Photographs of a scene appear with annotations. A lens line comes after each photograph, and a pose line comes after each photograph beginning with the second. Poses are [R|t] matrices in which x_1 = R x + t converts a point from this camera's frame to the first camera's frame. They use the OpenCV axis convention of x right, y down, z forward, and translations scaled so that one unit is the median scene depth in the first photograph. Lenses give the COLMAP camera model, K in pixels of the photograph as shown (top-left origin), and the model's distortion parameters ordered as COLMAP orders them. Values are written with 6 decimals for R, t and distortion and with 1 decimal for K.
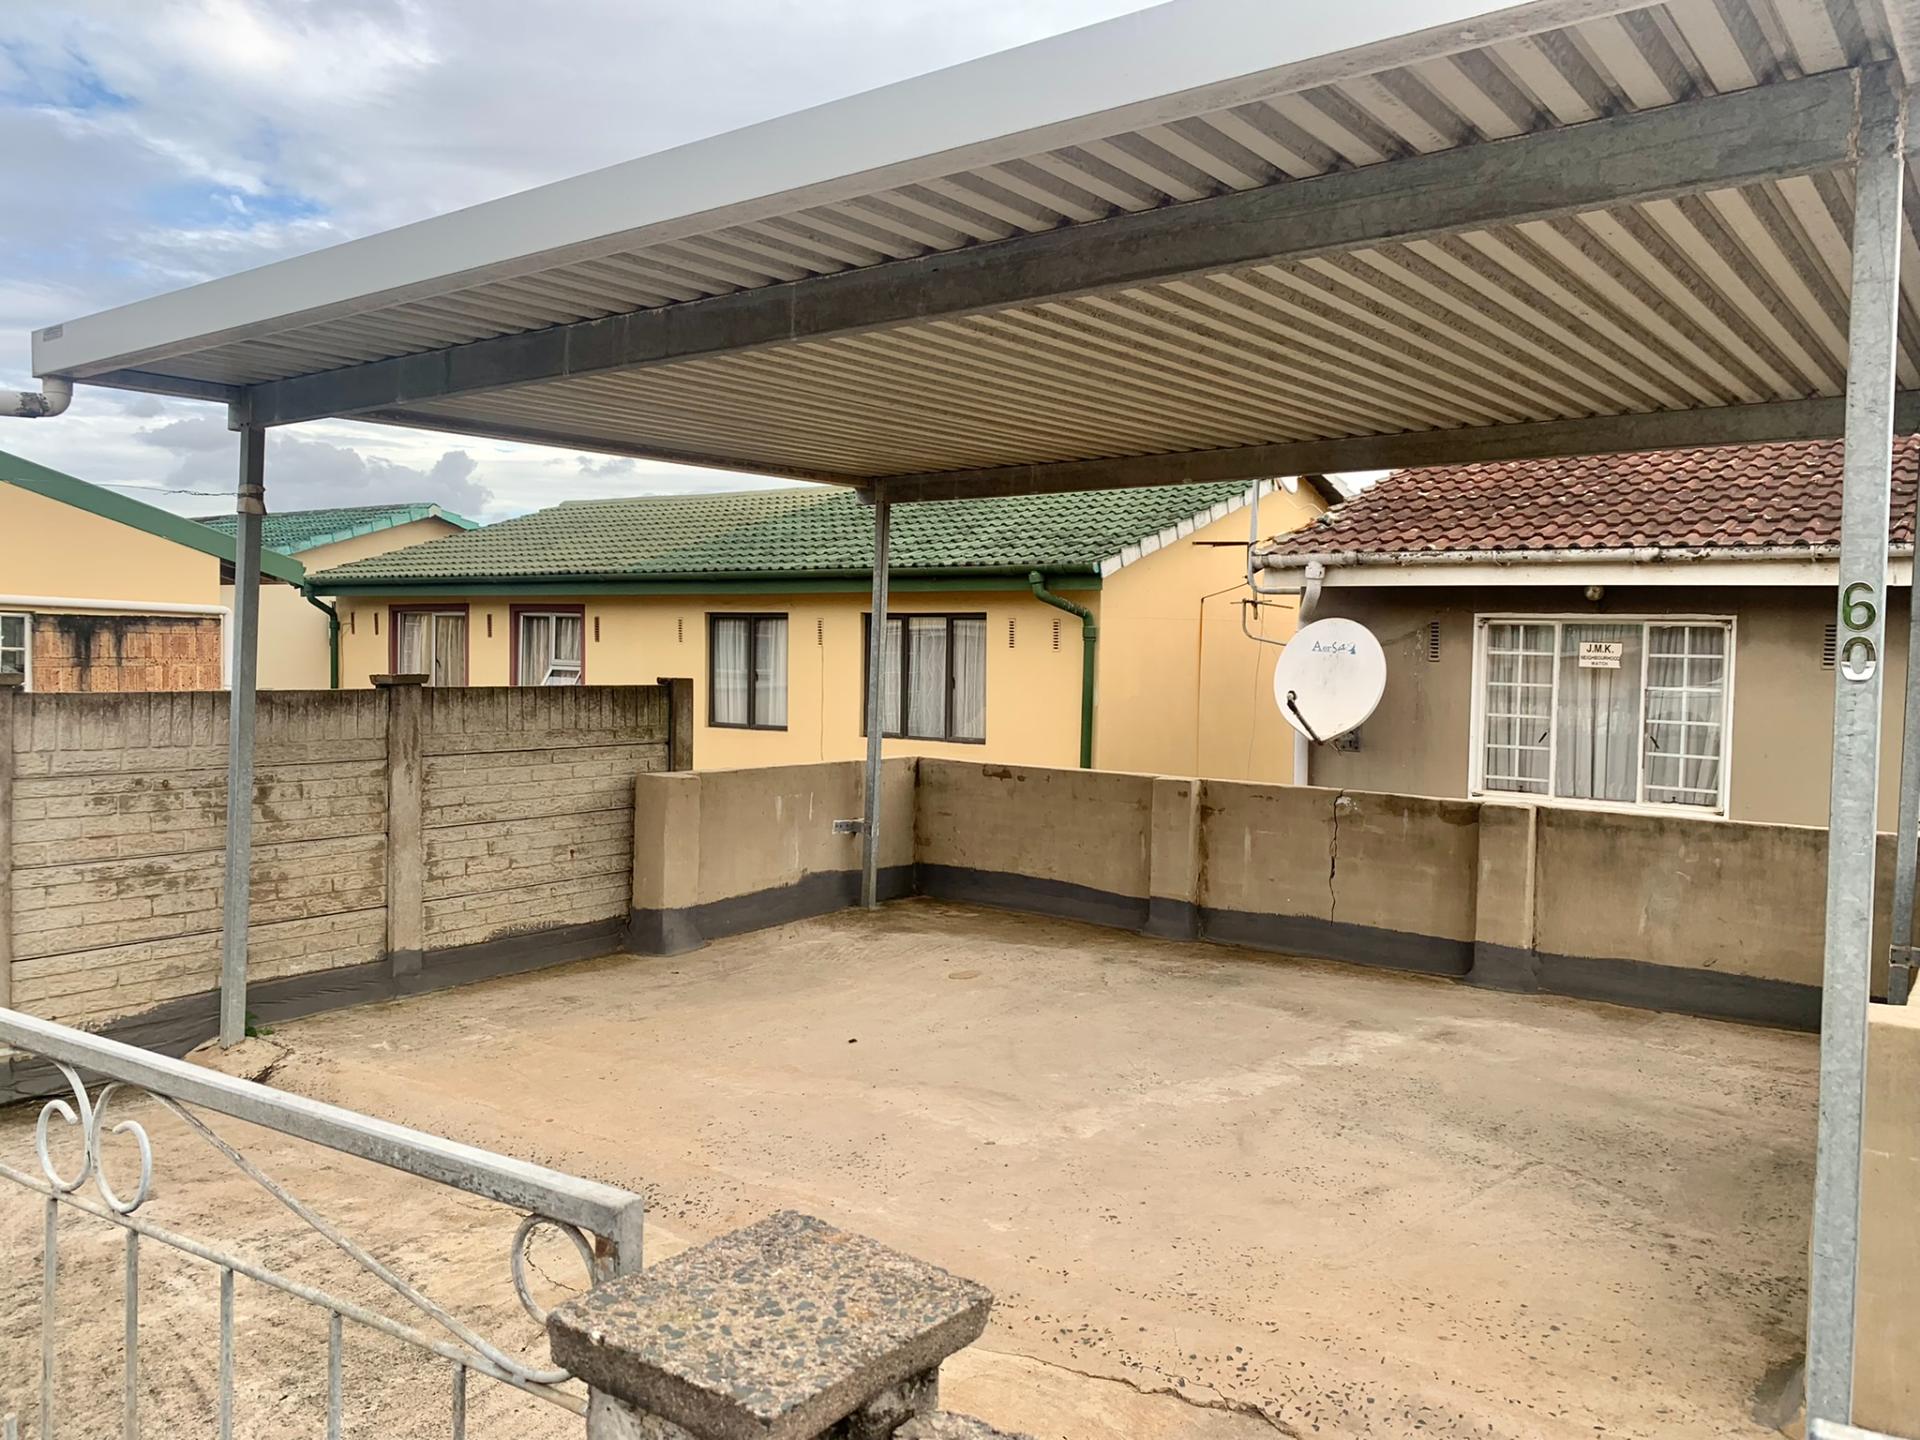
lens RADIAL K [[1447.0, 0, 965.8], [0, 1447.0, 699.6], [0, 0, 1]] dist [0.037150, -0.037053]
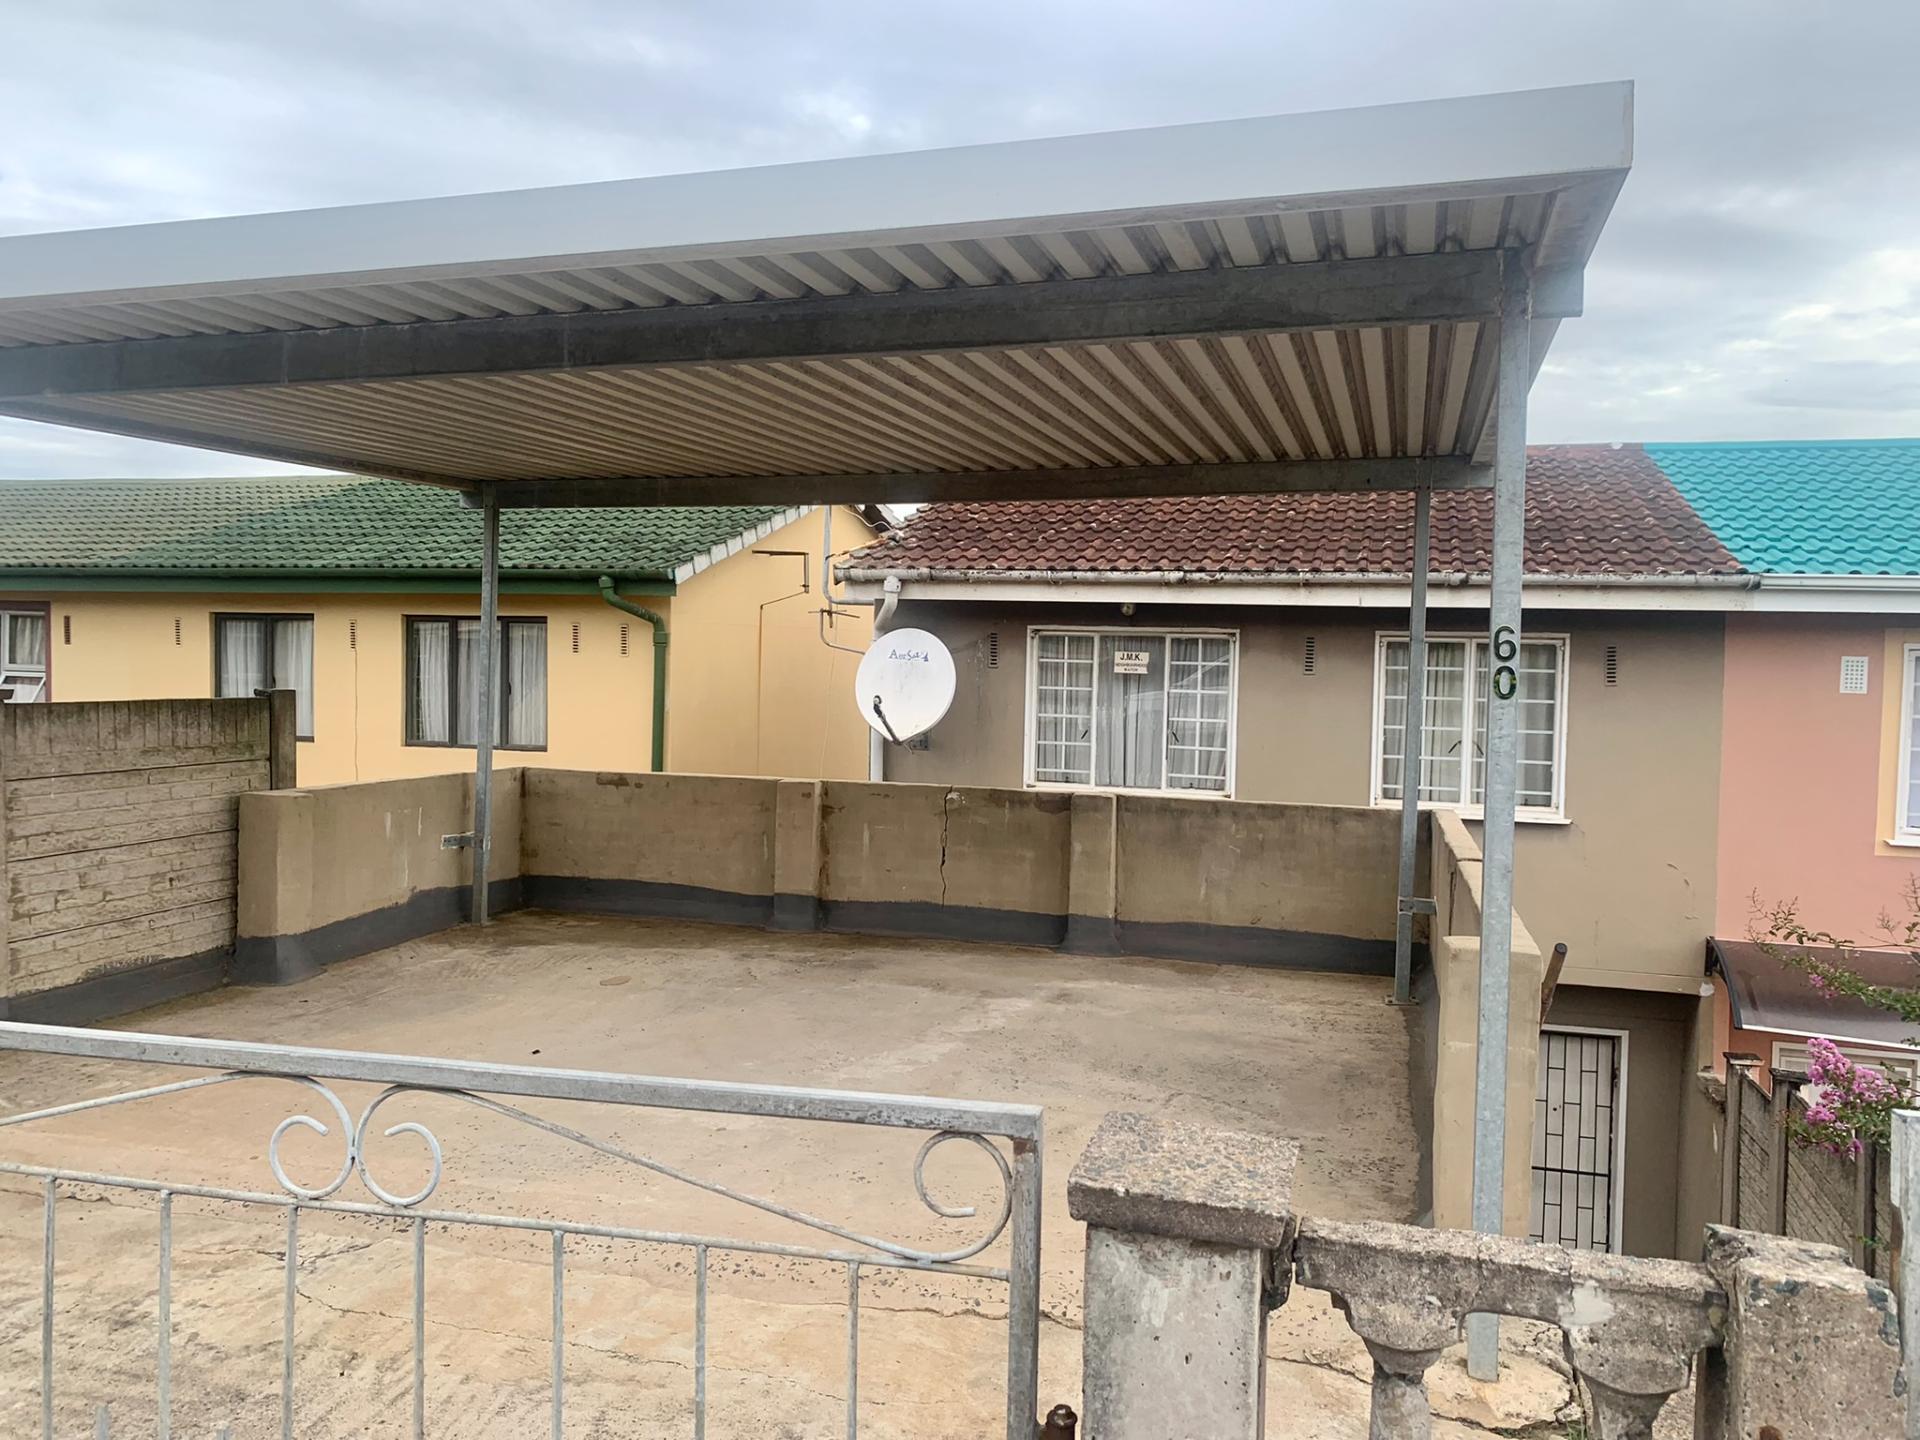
lens RADIAL K [[1447.0, 0, 951.6], [0, 1447.0, 704.9], [0, 0, 1]] dist [0.037150, -0.037053]
pose [[0.940957, -0.010669, 0.338359, -0.098413], [0.009361, 0.999941, 0.005498, -0.005442], [-0.338398, -0.002006, 0.941001, -0.031802]]
